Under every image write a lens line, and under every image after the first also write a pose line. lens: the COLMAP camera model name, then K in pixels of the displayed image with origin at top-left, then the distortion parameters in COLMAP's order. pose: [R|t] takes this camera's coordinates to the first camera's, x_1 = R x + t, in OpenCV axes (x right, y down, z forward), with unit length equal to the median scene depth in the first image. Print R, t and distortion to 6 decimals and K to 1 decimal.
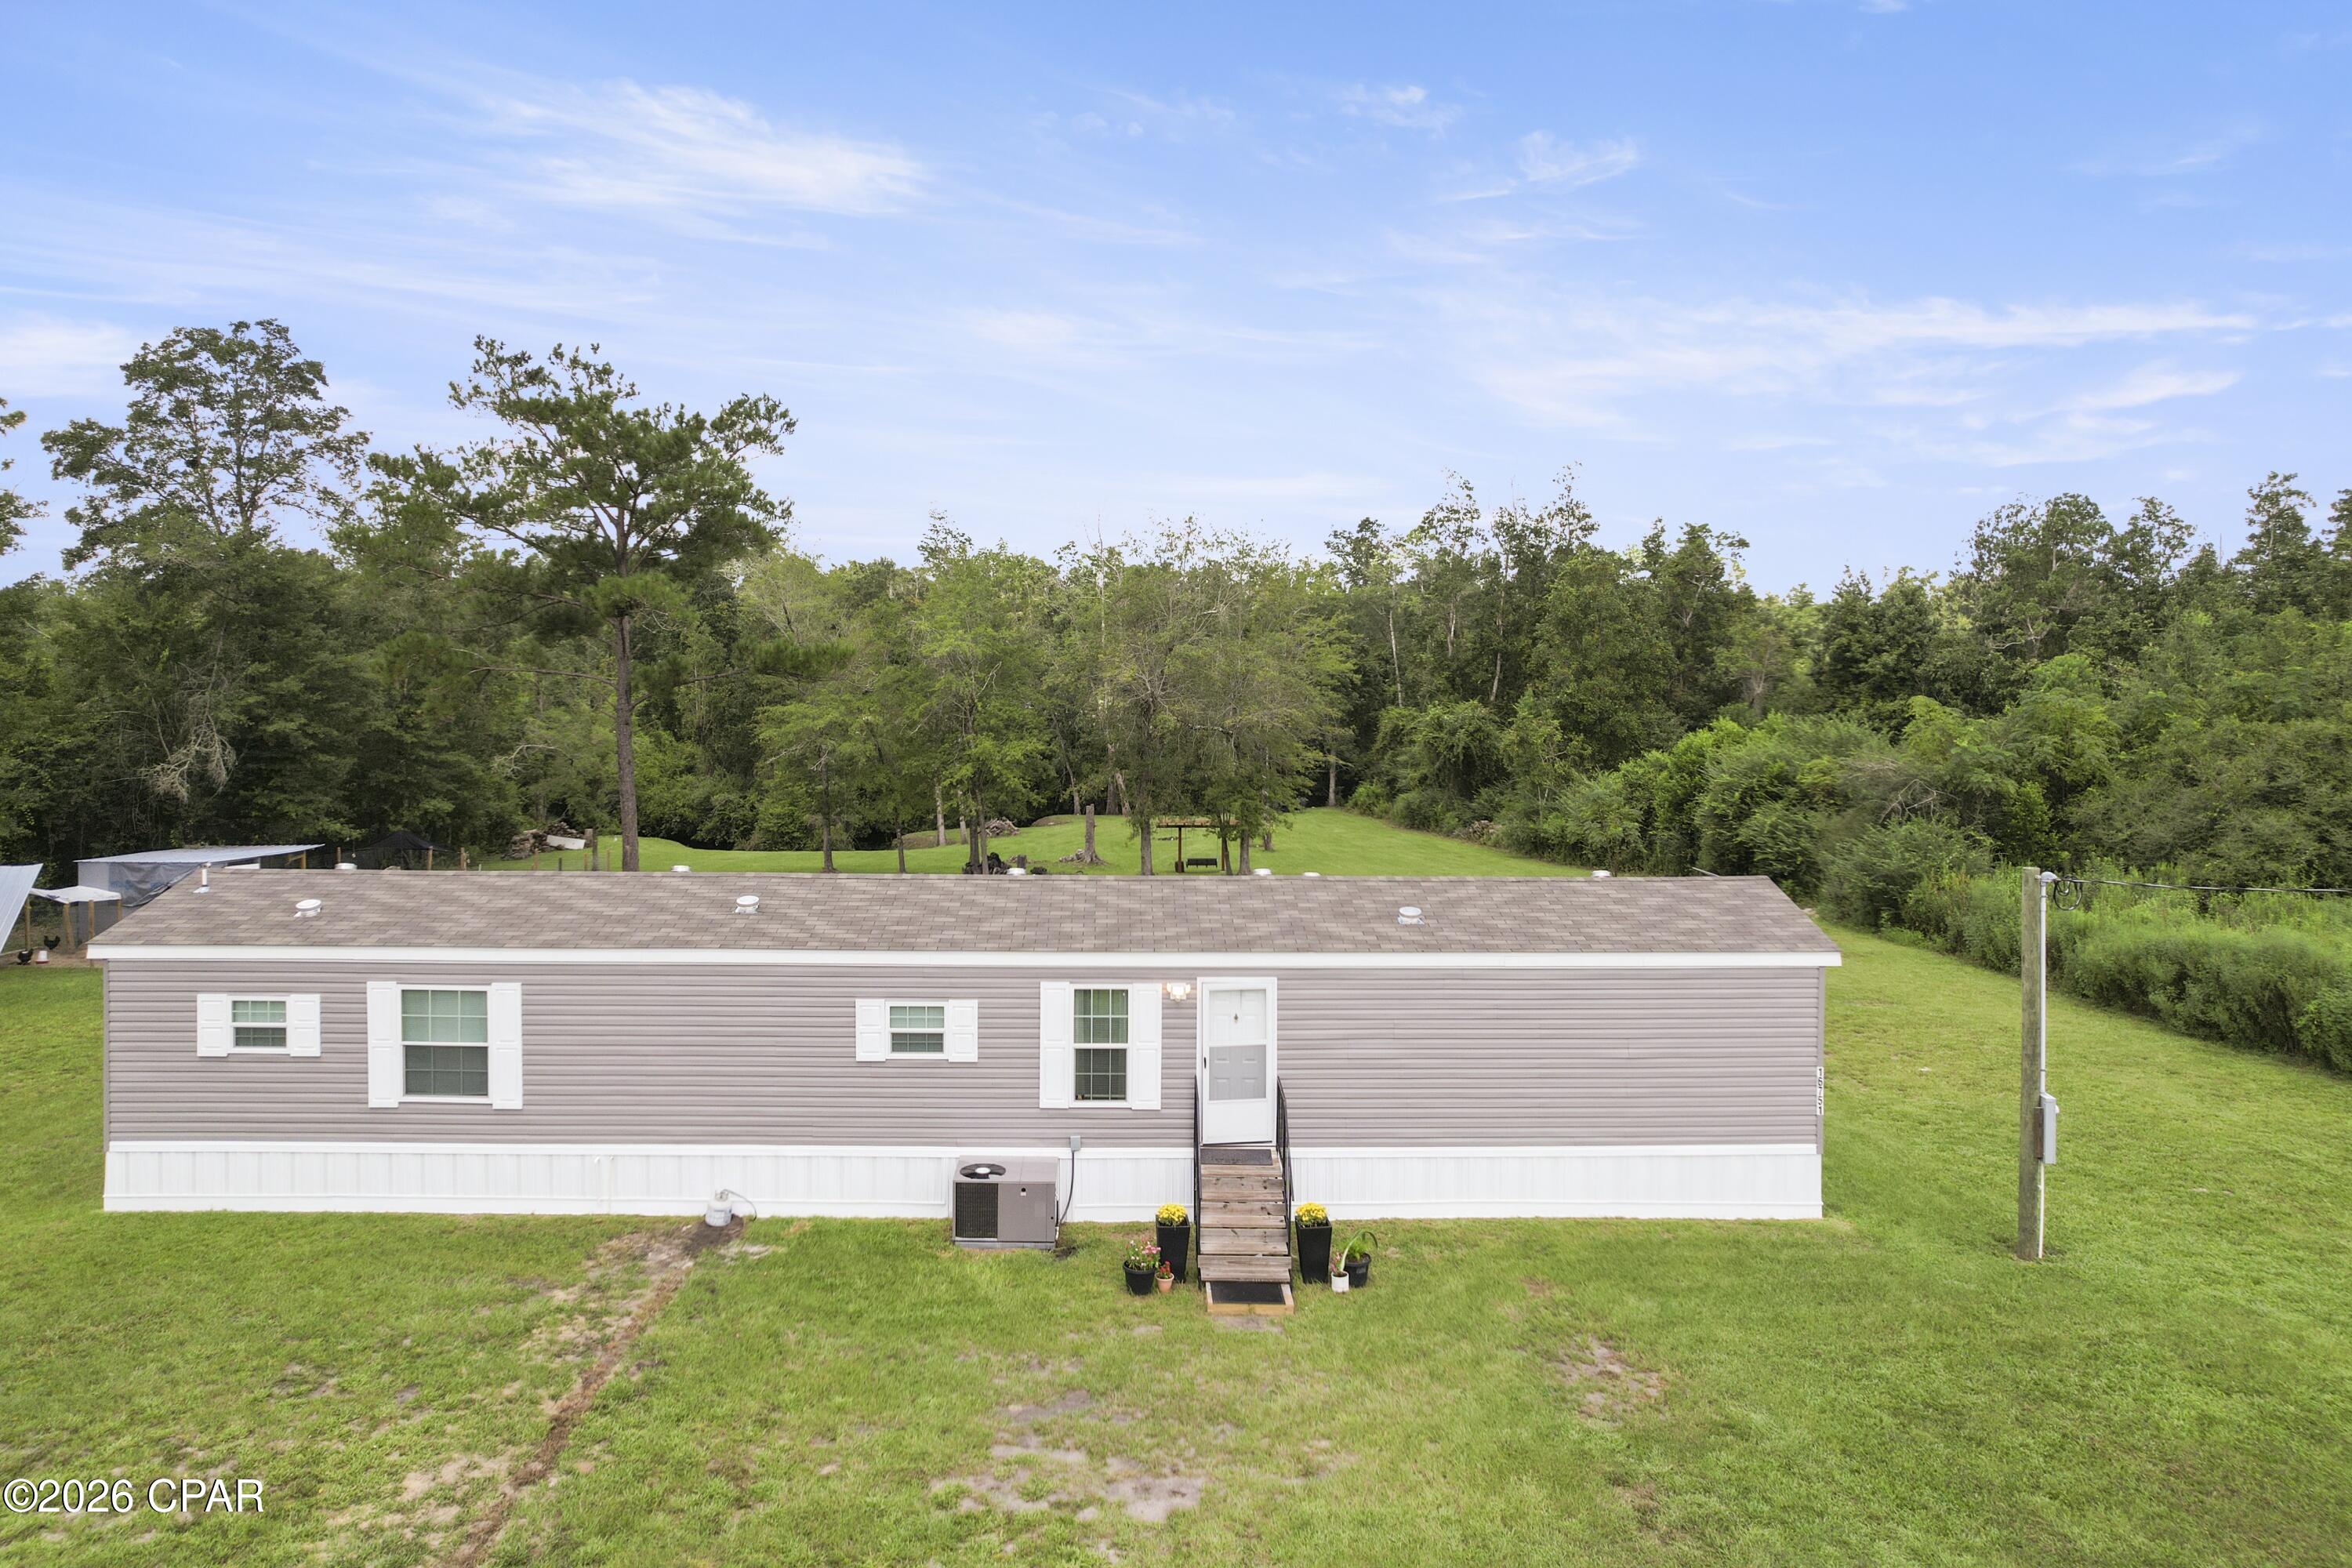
lens RADIAL K [[1578.7, 0, 1158.0], [0, 1578.7, 623.9], [0, 0, 1]] dist [-0.066490, 0.059508]
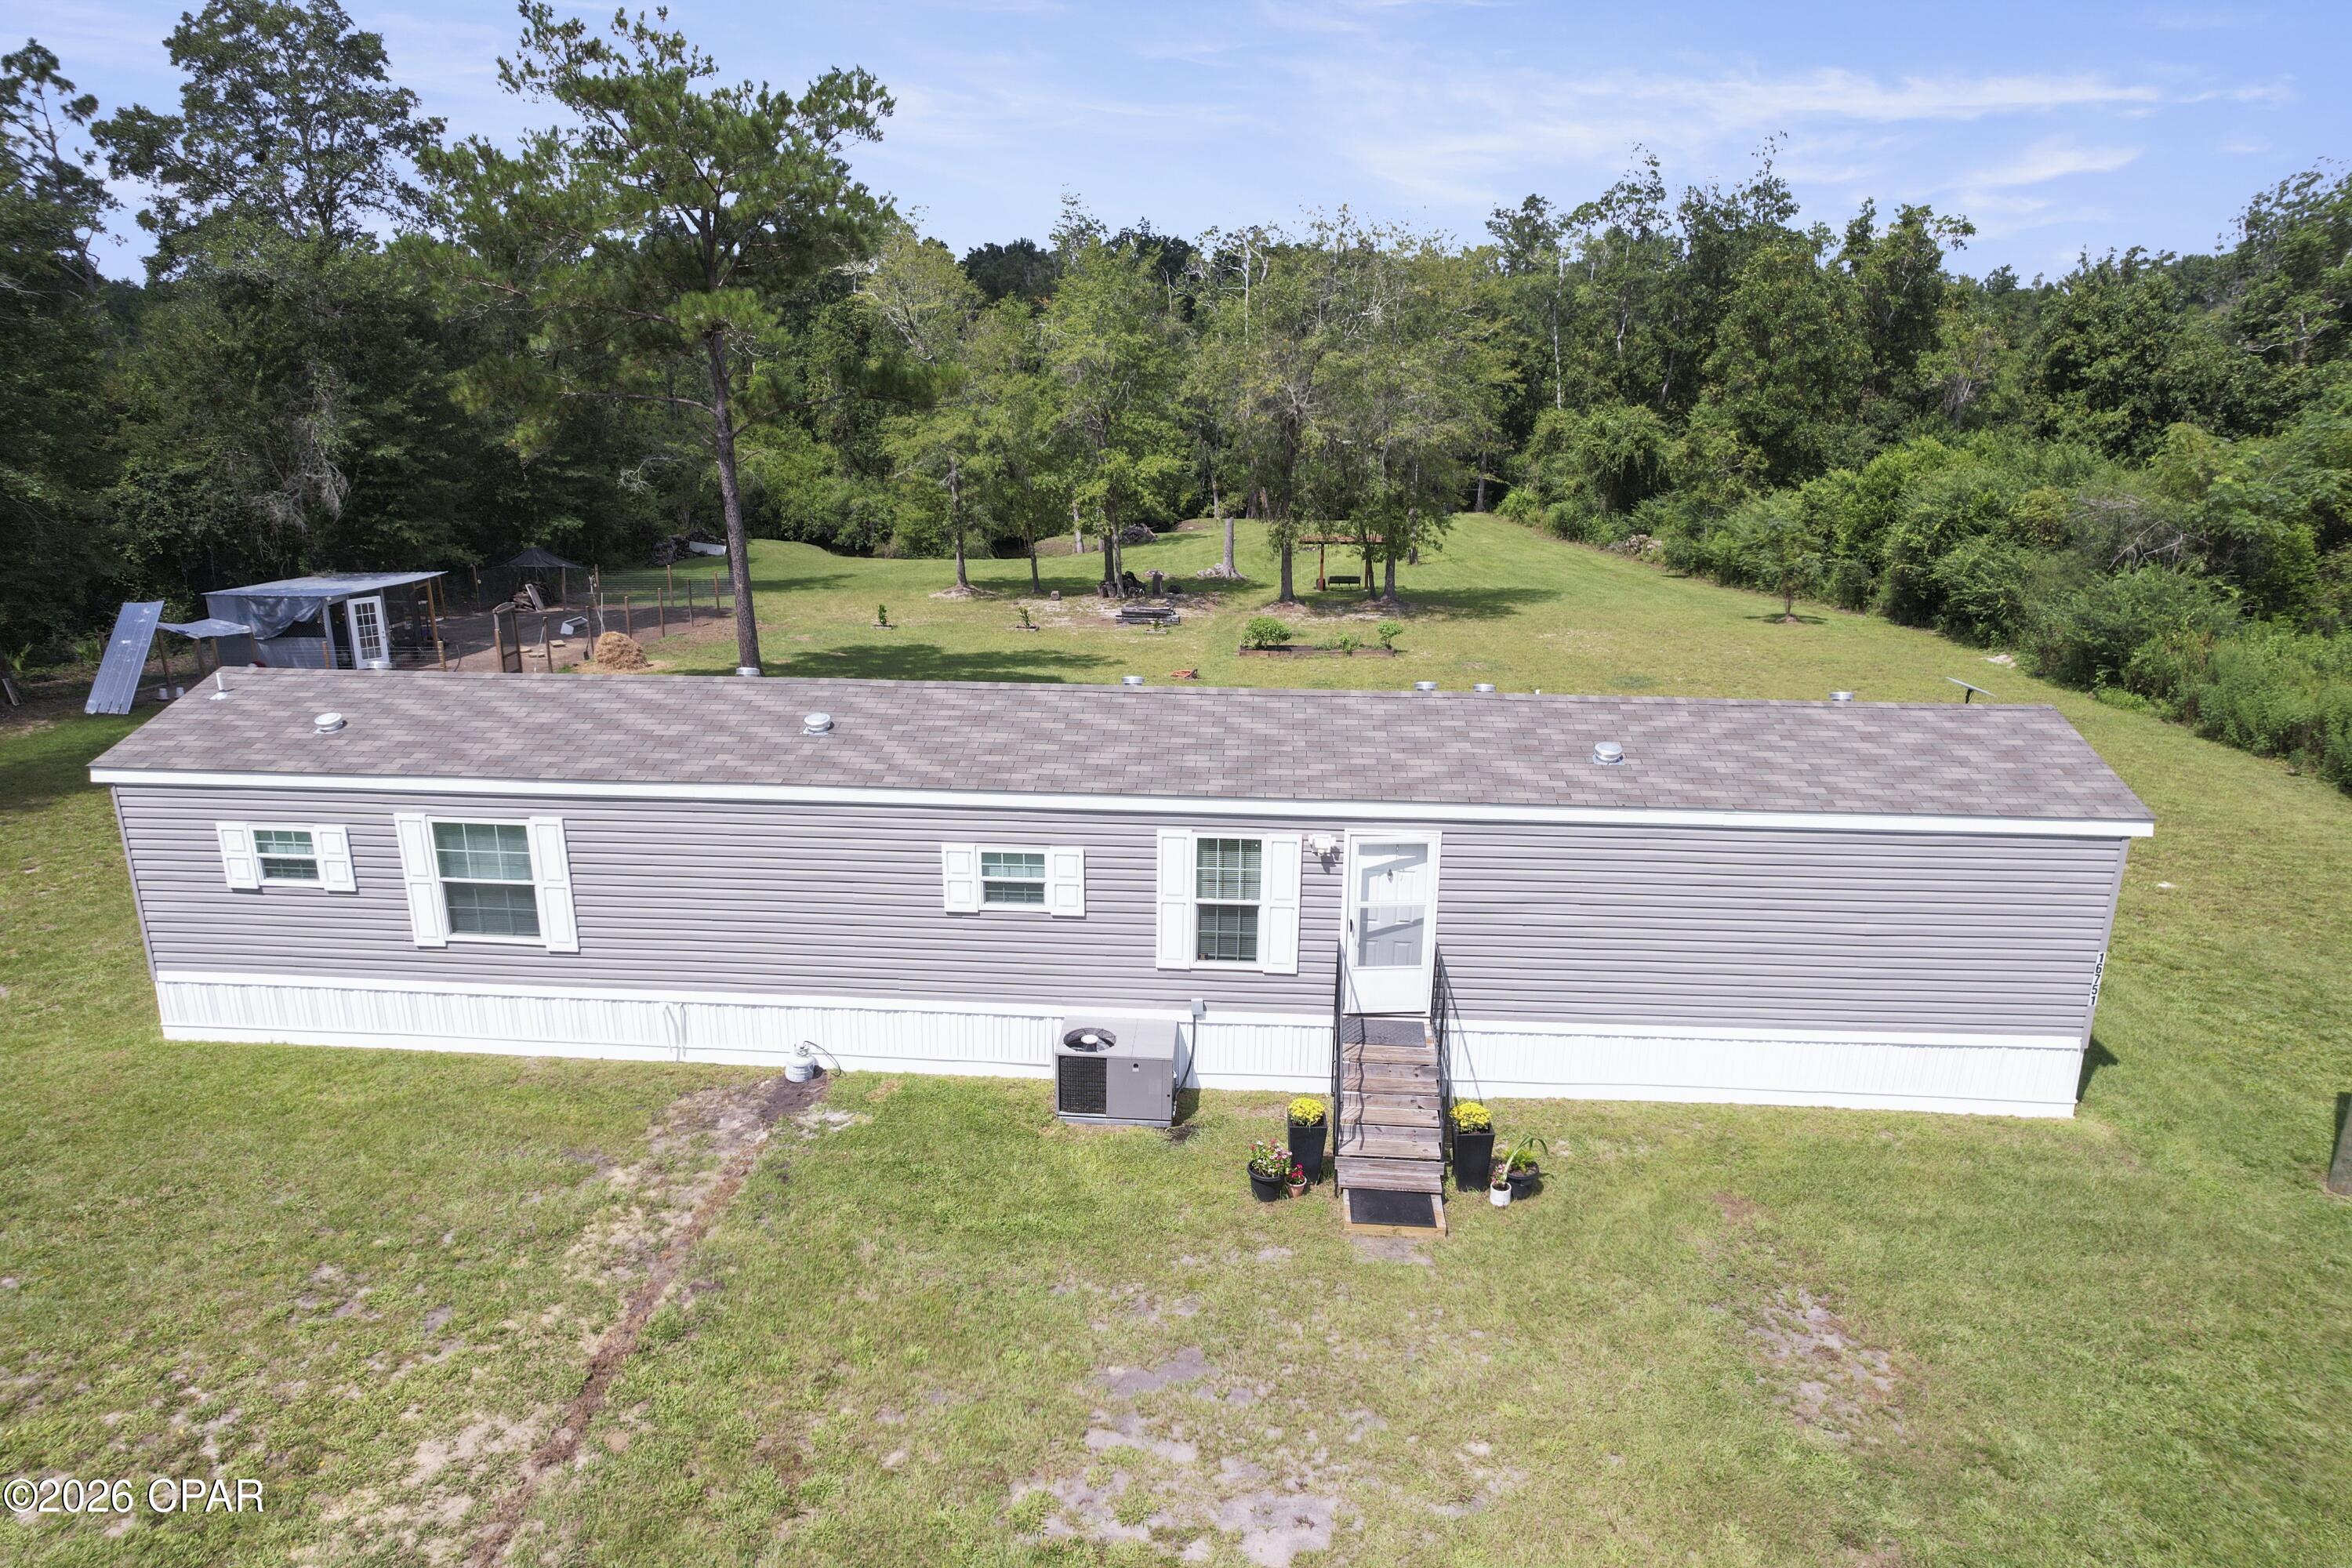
lens RADIAL K [[1533.5, 0, 1151.0], [0, 1533.5, 775.9], [0, 0, 1]] dist [-0.069659, 0.073232]
pose [[0.995371, 0.026069, -0.092504, -0.001513], [0.002467, 0.955261, 0.295754, -0.020880], [0.096076, -0.294613, 0.950775, 0.113791]]
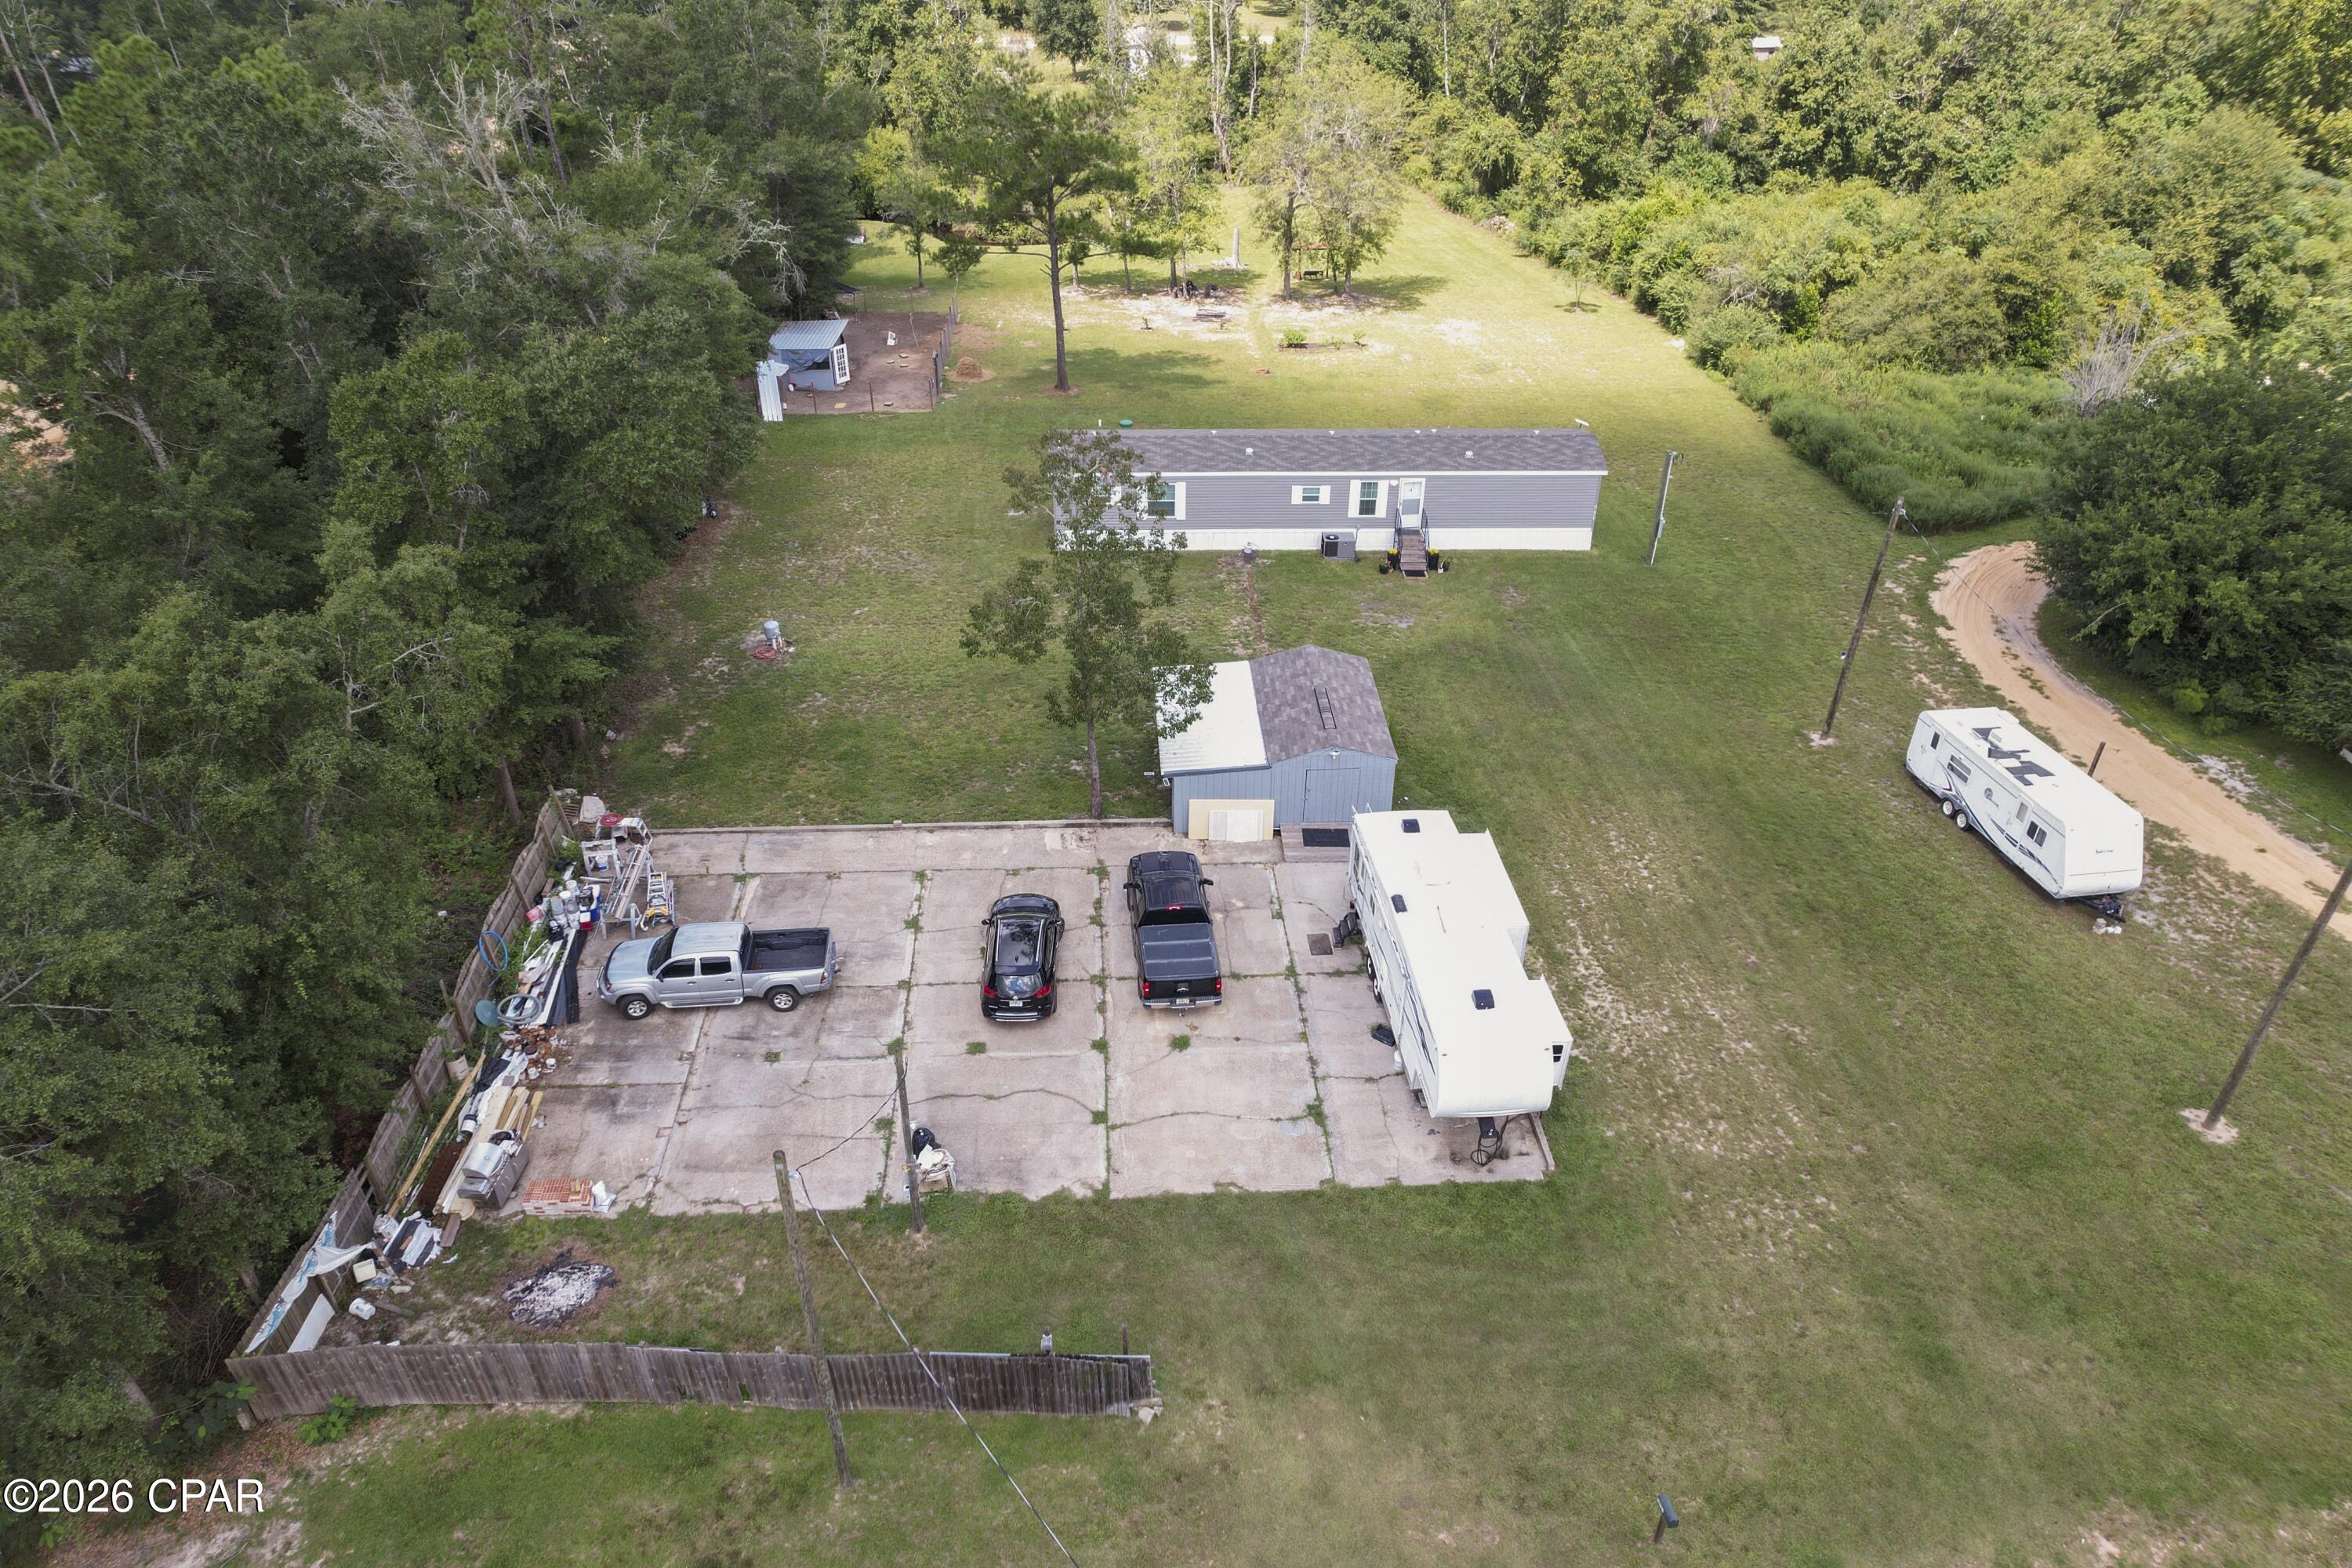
lens RADIAL K [[1559.2, 0, 1172.1], [0, 1559.2, 763.2], [0, 0, 1]] dist [-0.075762, 0.071718]
pose [[0.999963, -0.002497, 0.008260, -0.228814], [-0.002392, 0.839460, 0.543416, -0.491450], [-0.008291, -0.543415, 0.839423, -0.954737]]
